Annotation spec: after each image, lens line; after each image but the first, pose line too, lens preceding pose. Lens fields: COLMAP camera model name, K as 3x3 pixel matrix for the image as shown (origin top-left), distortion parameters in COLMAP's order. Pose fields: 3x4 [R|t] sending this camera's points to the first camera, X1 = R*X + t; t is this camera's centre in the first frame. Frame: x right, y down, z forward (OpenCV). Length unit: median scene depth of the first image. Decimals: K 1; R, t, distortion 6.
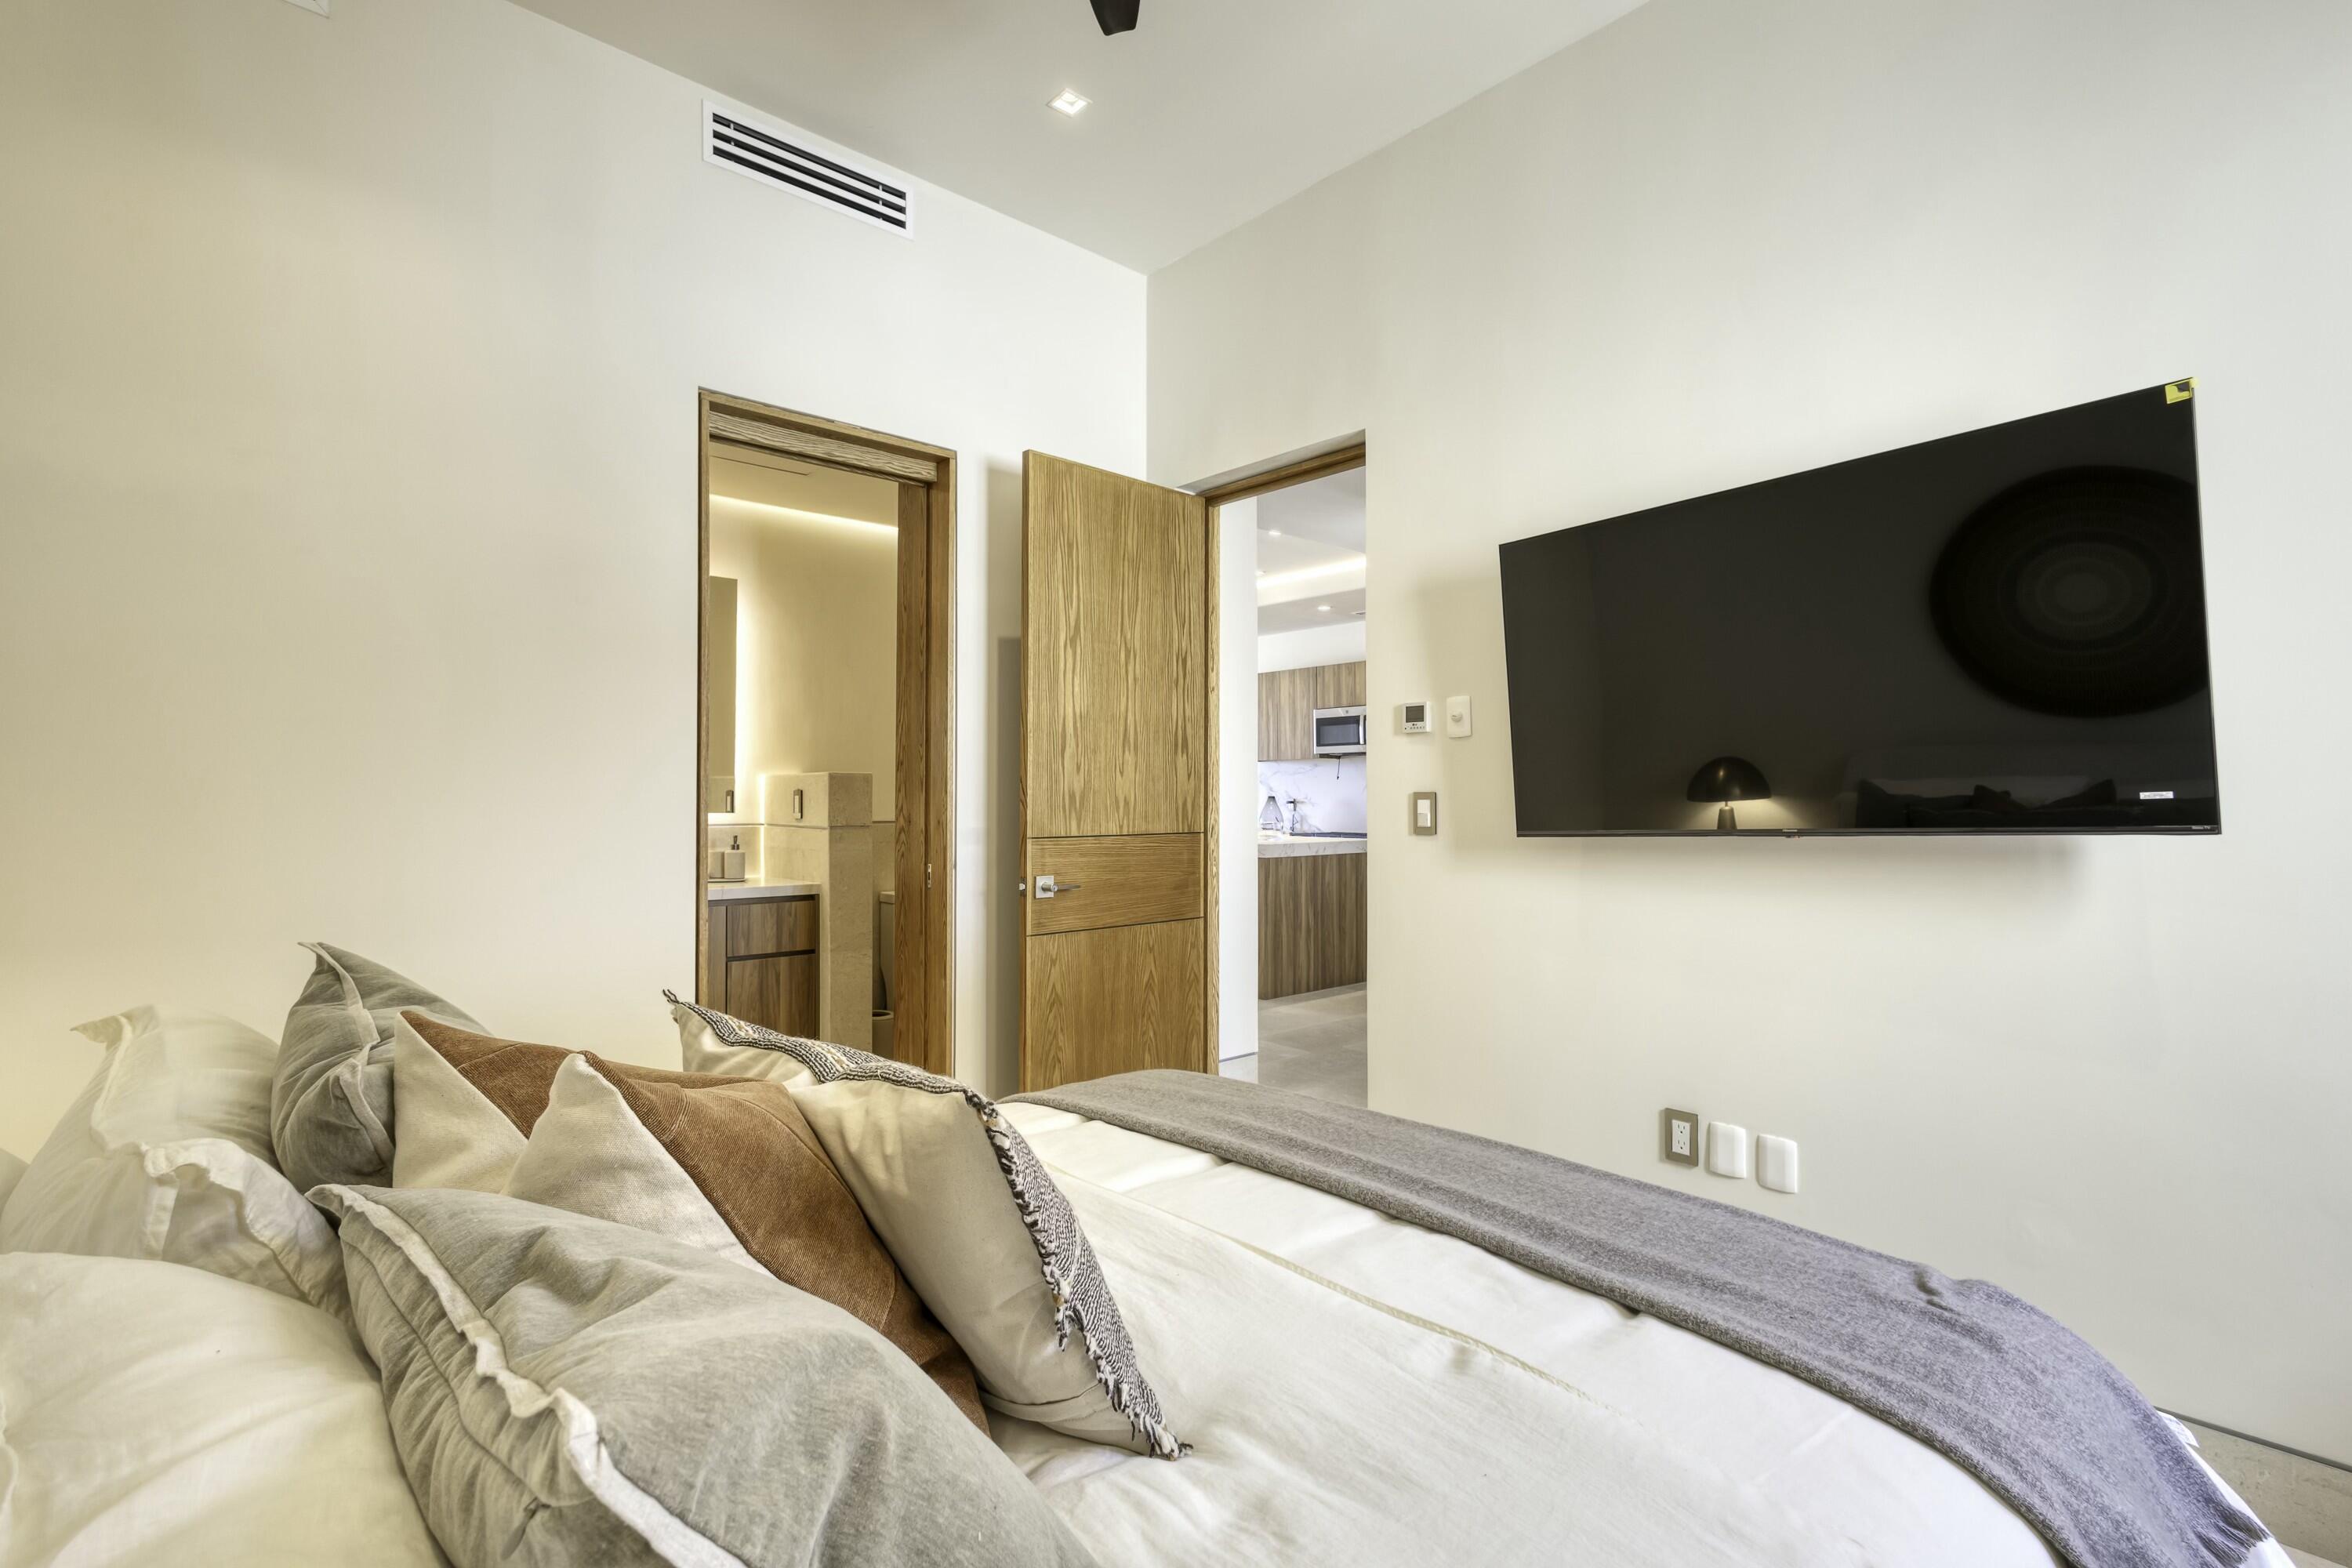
lens RADIAL K [[1080.4, 0, 1174.7], [0, 1080.4, 785.8], [0, 0, 1]] dist [0.011593, -0.004683]
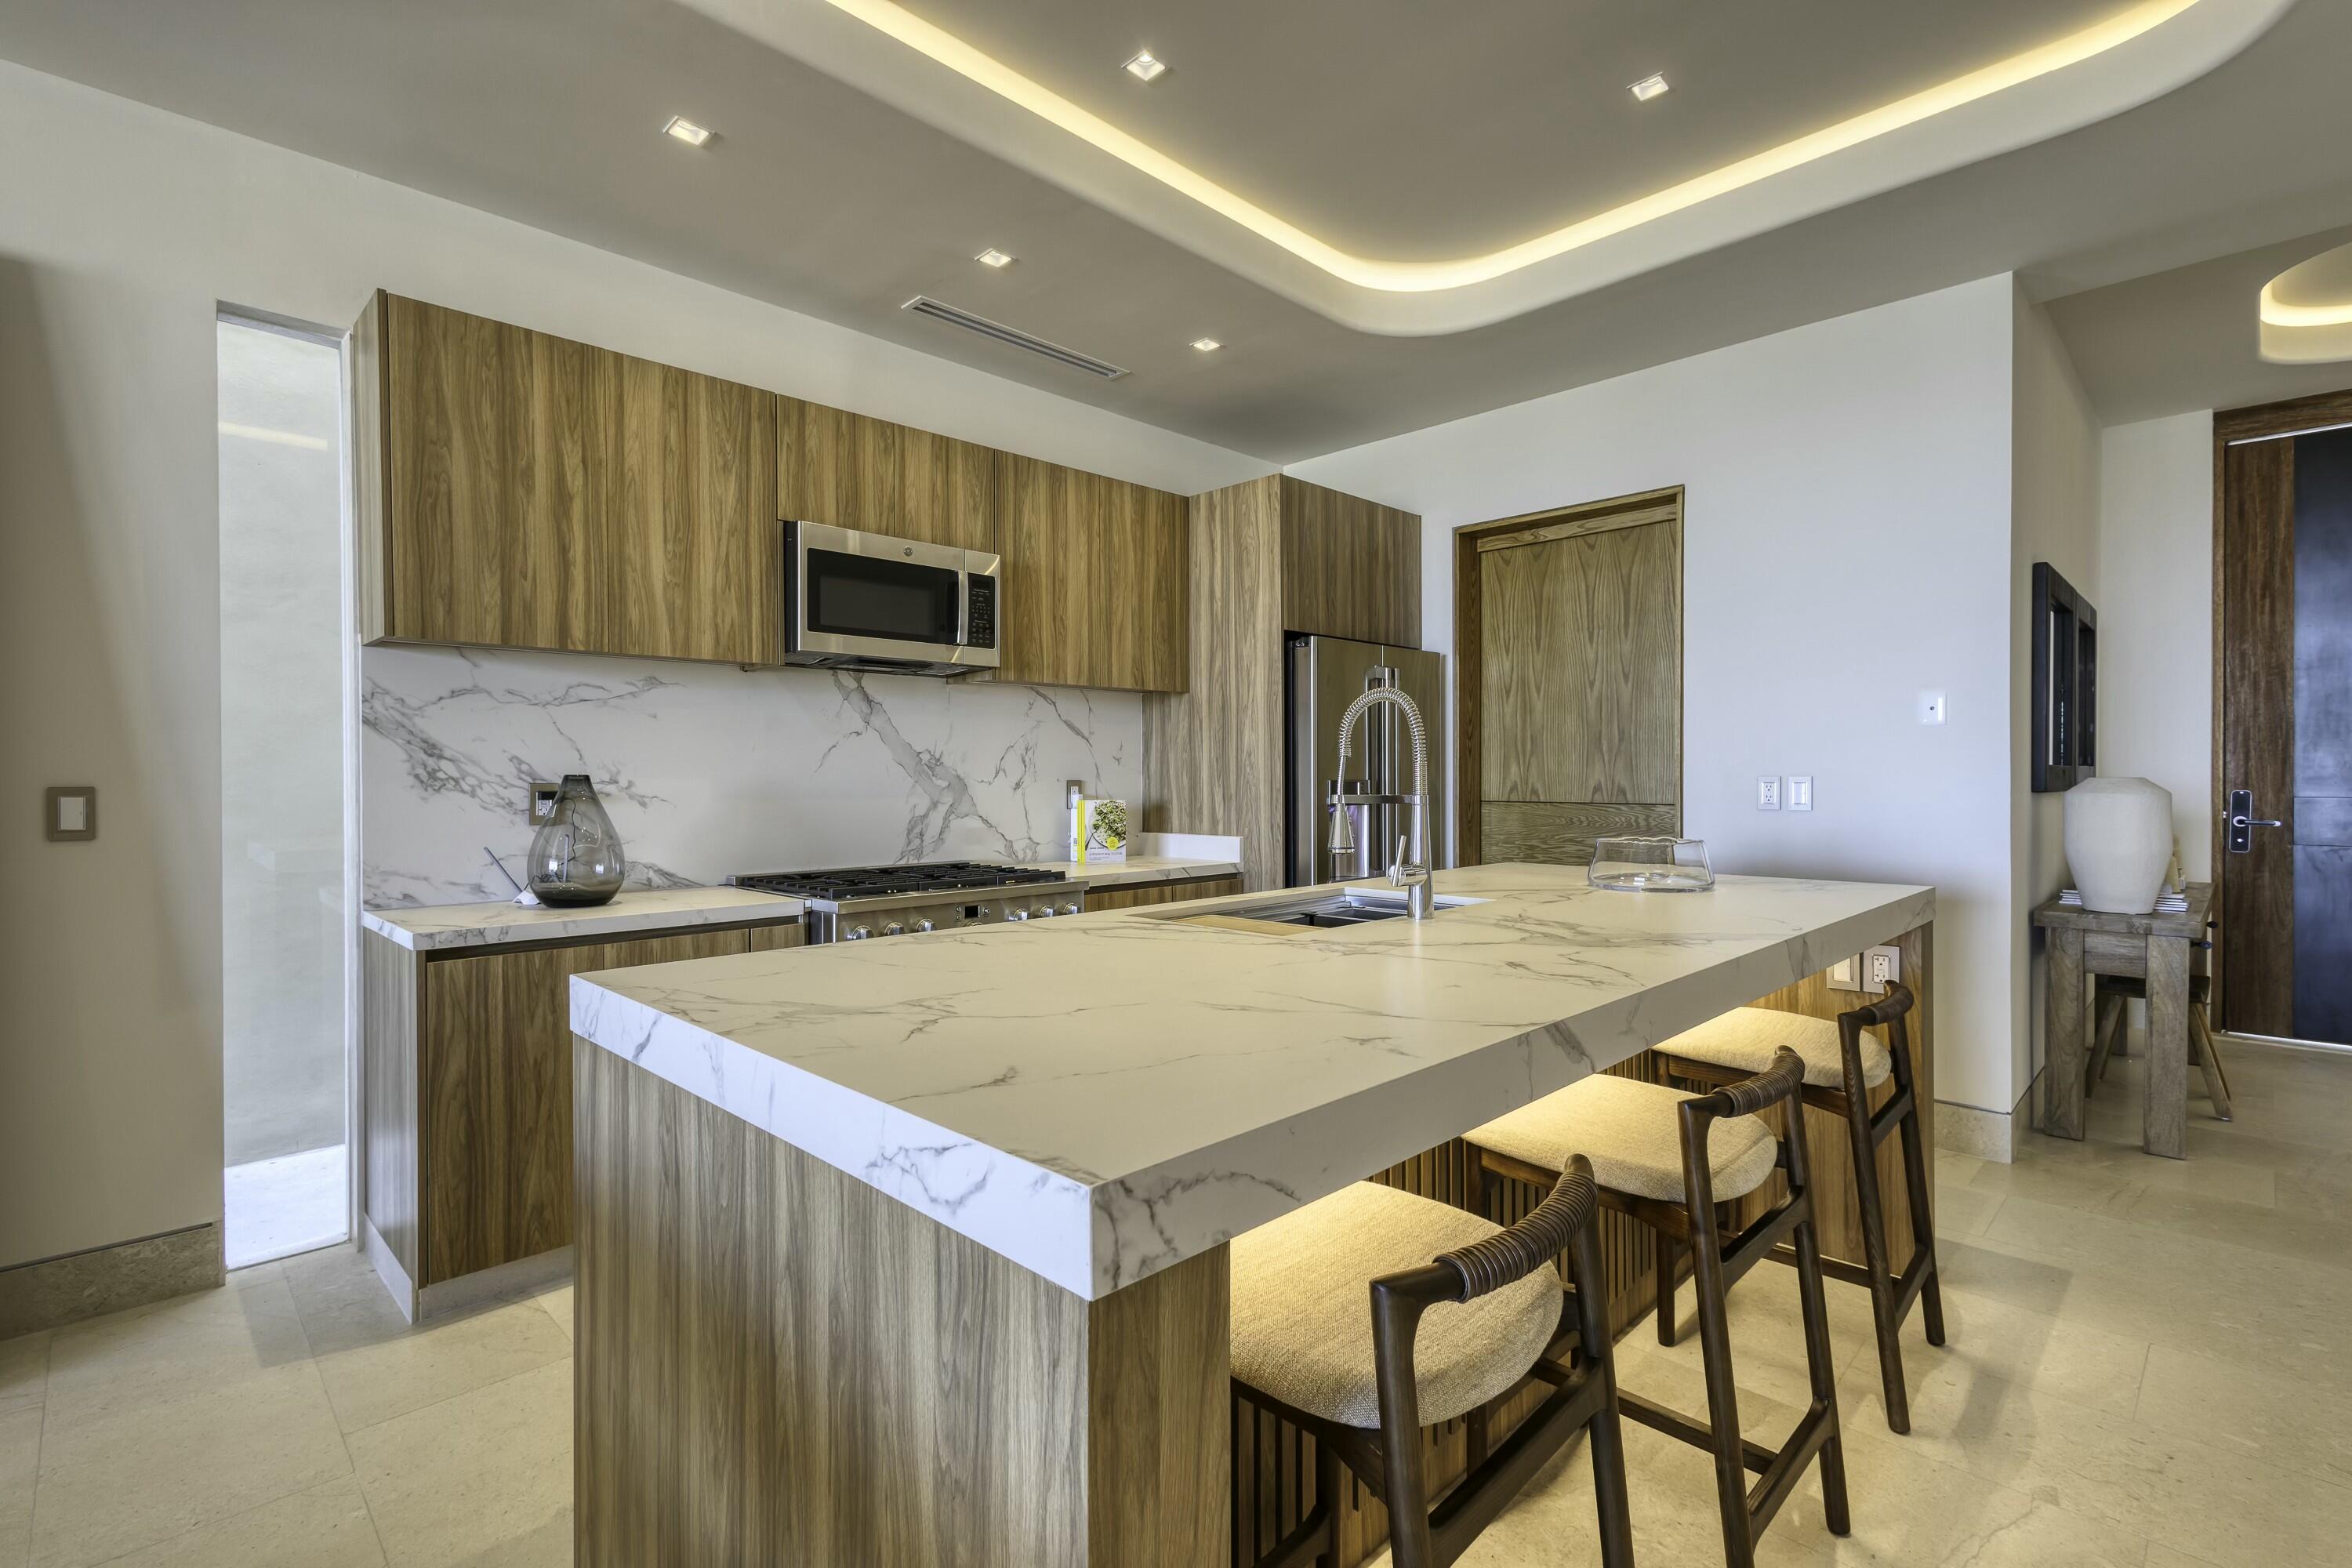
lens RADIAL K [[1080.4, 0, 1174.7], [0, 1080.4, 786.9], [0, 0, 1]] dist [0.011593, -0.004683]
pose [[-0.050433, -0.010227, 0.998675, -0.619843], [-0.004631, 0.999939, 0.010006, 0.026493], [-0.998717, -0.004121, -0.050477, 2.566444]]
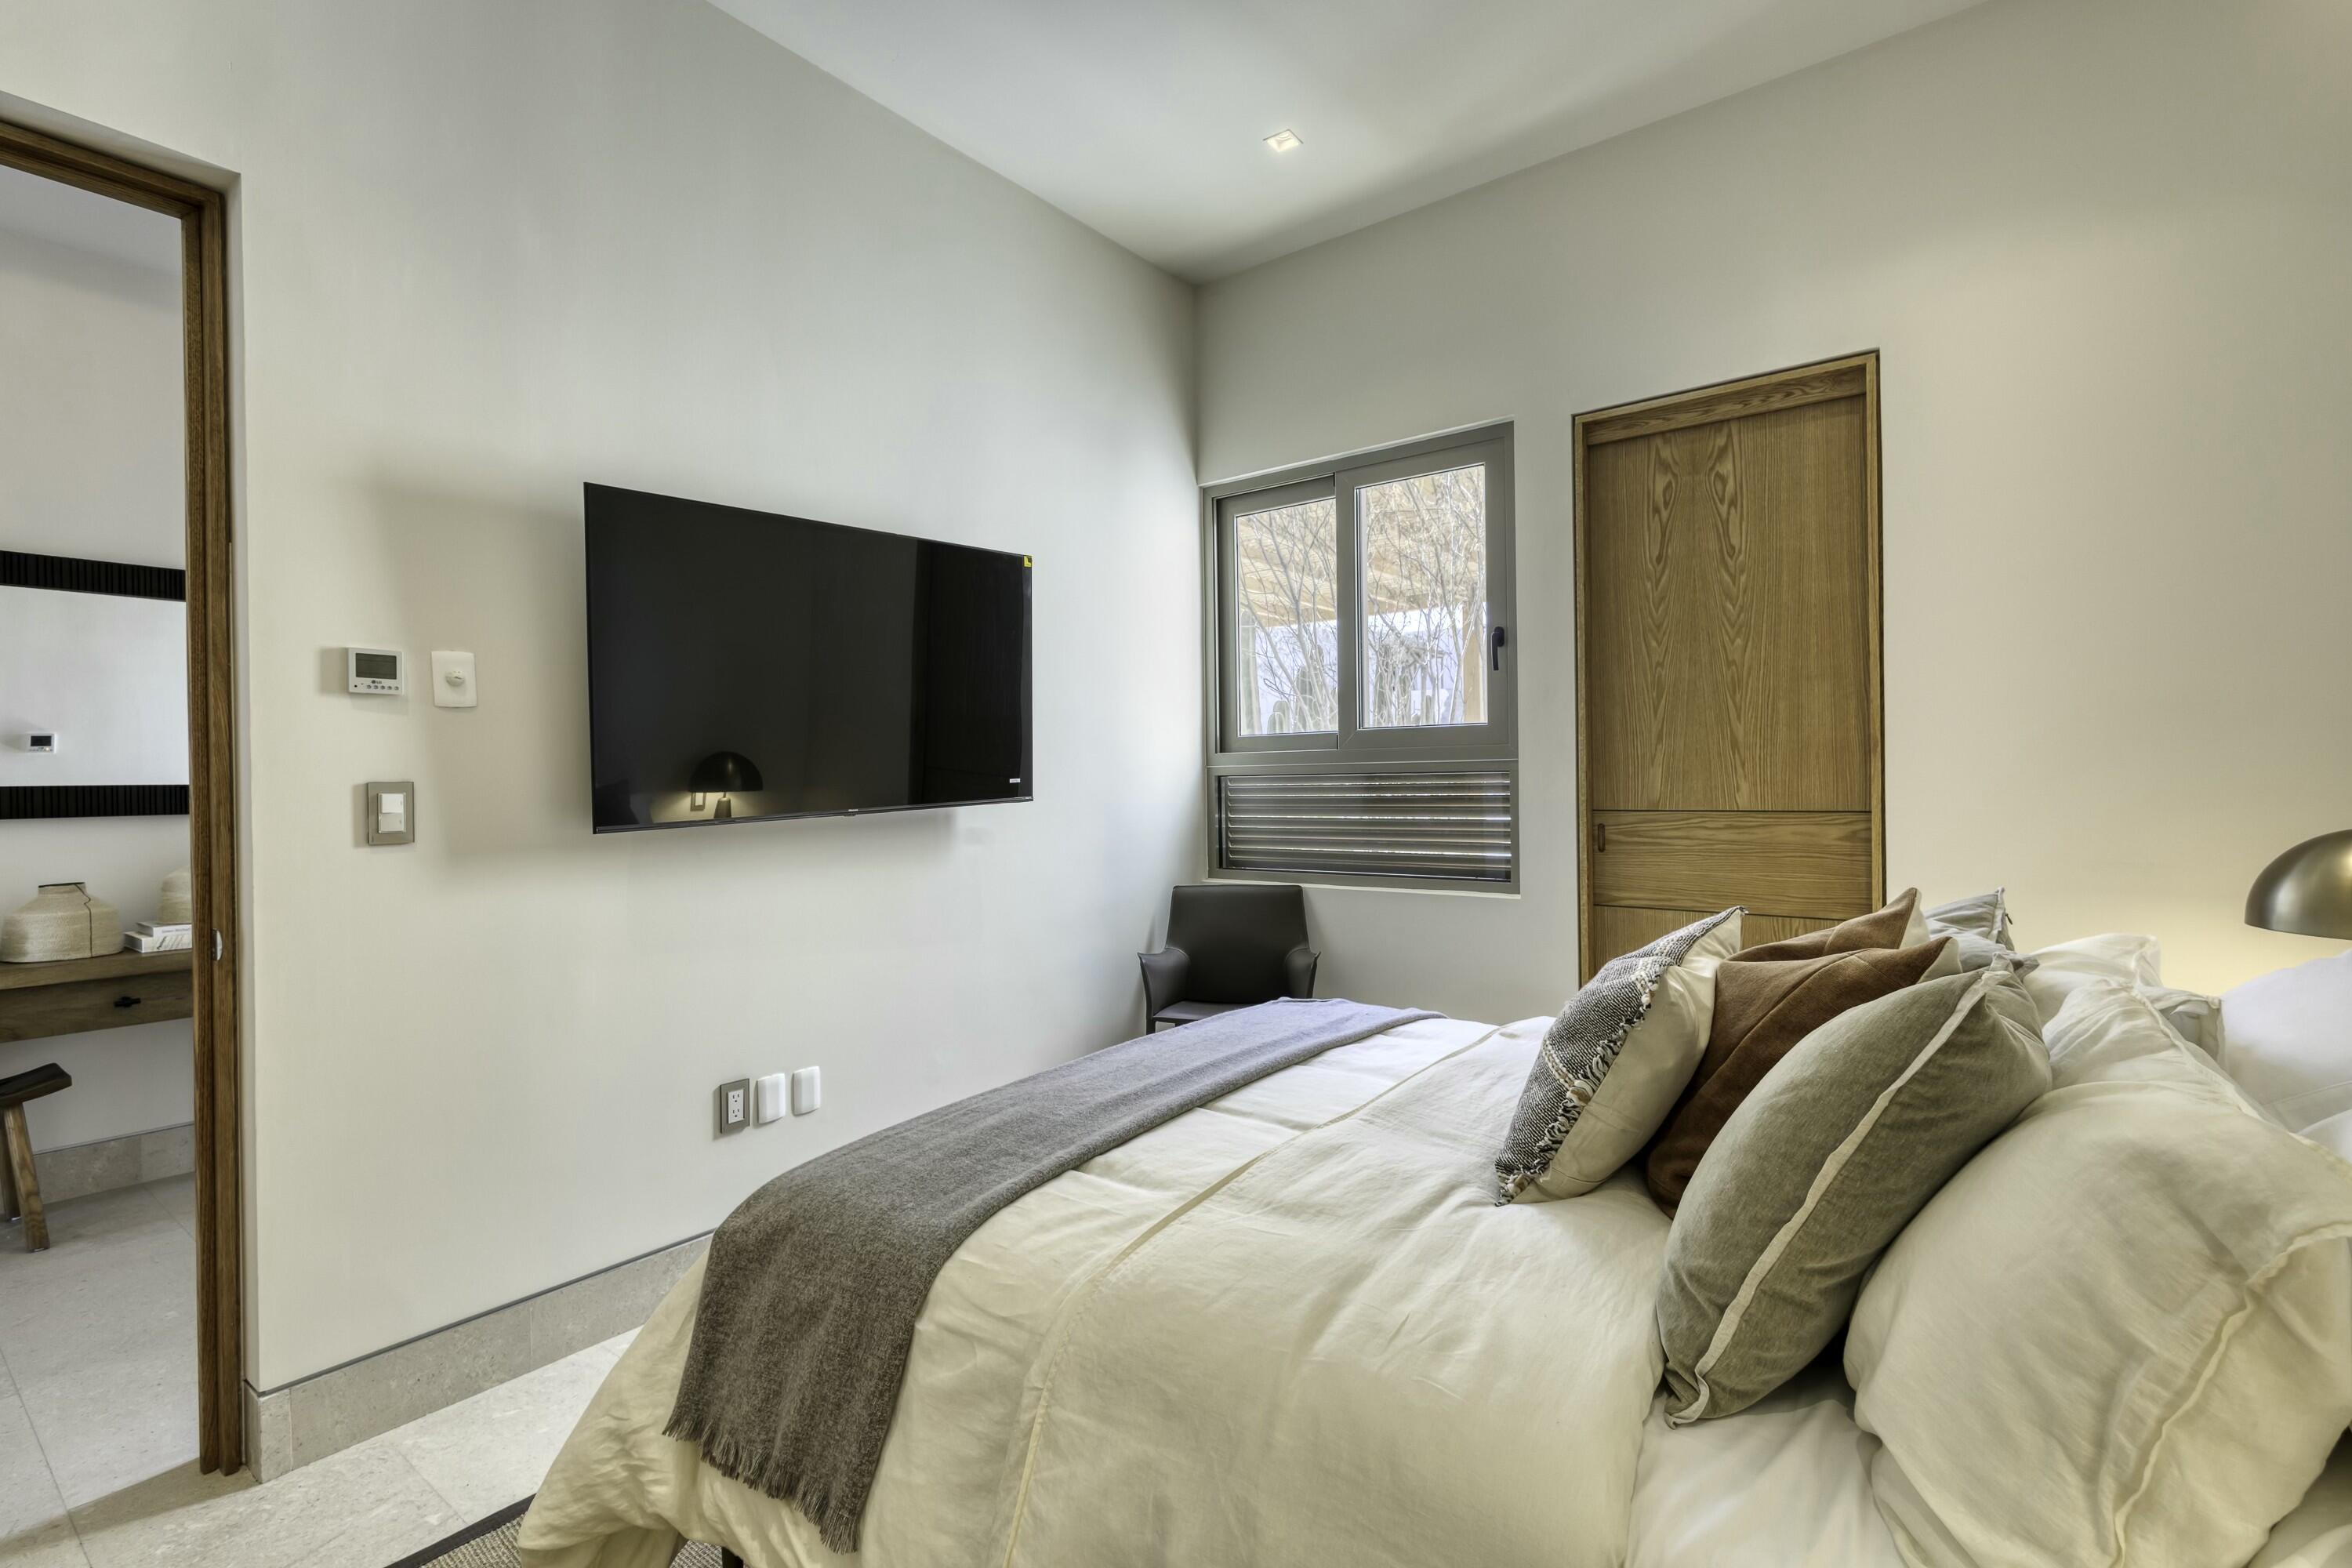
lens RADIAL K [[1080.4, 0, 1174.6], [0, 1080.4, 788.7], [0, 0, 1]] dist [0.011593, -0.004683]
pose [[-0.177029, -0.005219, 0.984192, -0.484308], [-0.000114, 0.999986, 0.005283, 0.005883], [-0.984206, 0.000823, -0.177027, 0.567883]]
